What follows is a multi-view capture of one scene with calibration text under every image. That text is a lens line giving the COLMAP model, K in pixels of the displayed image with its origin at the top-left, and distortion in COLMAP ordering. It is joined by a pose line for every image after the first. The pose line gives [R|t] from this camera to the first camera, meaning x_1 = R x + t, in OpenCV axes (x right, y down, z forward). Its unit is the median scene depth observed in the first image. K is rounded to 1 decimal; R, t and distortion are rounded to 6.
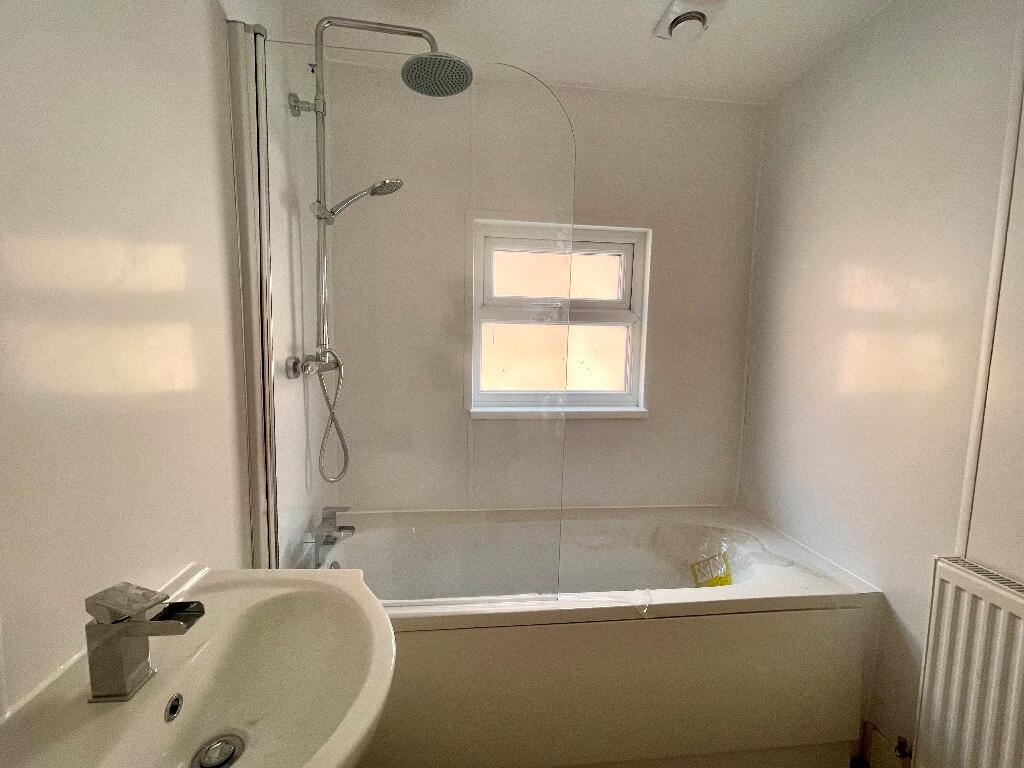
lens RADIAL K [[414.4, 0, 513.7], [0, 414.4, 383.1], [0, 0, 1]] dist [0.000765, 0.000279]
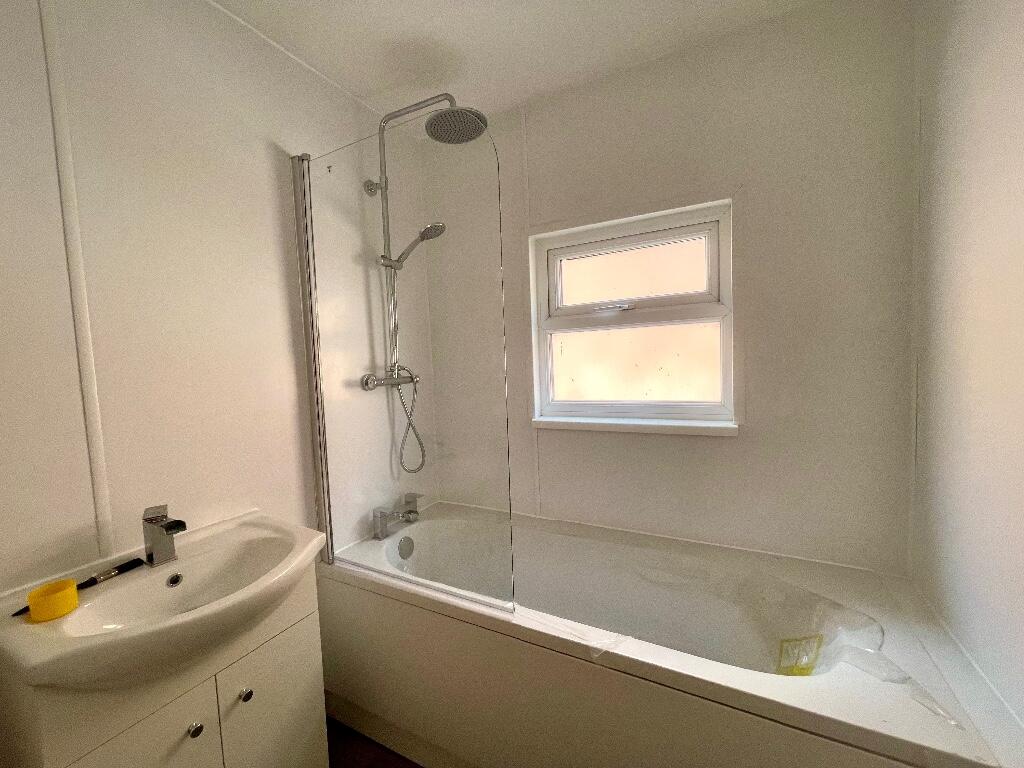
lens RADIAL K [[414.4, 0, 513.7], [0, 414.4, 383.1], [0, 0, 1]] dist [0.000765, 0.000279]
pose [[0.822596, -0.017721, -0.568350, 0.441450], [0.005378, 0.999712, -0.023388, -0.000203], [0.568601, 0.016182, 0.822455, 0.116131]]
